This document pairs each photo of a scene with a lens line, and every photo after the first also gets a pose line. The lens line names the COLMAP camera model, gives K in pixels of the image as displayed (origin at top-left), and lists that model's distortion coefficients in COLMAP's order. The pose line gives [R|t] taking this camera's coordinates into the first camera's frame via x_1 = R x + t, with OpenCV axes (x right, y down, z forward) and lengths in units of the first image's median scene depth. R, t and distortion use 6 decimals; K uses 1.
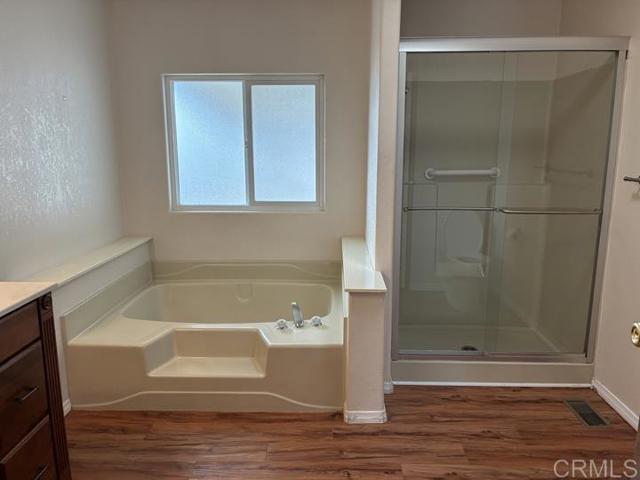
lens RADIAL K [[490.4, 0, 320.0], [0, 490.4, 240.0], [0, 0, 1]] dist [0.064473, -0.074848]
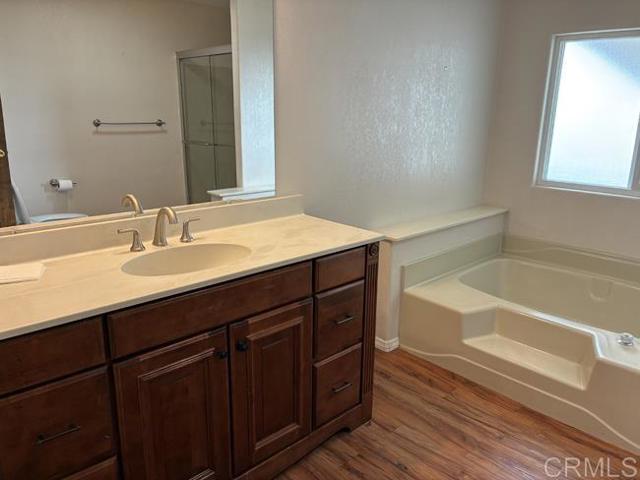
lens RADIAL K [[490.4, 0, 320.0], [0, 490.4, 240.0], [0, 0, 1]] dist [0.064473, -0.074848]
pose [[0.703594, 0.197033, -0.682740, 0.101436], [-0.153337, 0.980252, 0.124872, -0.015289], [0.693861, 0.016830, 0.719912, 0.055227]]
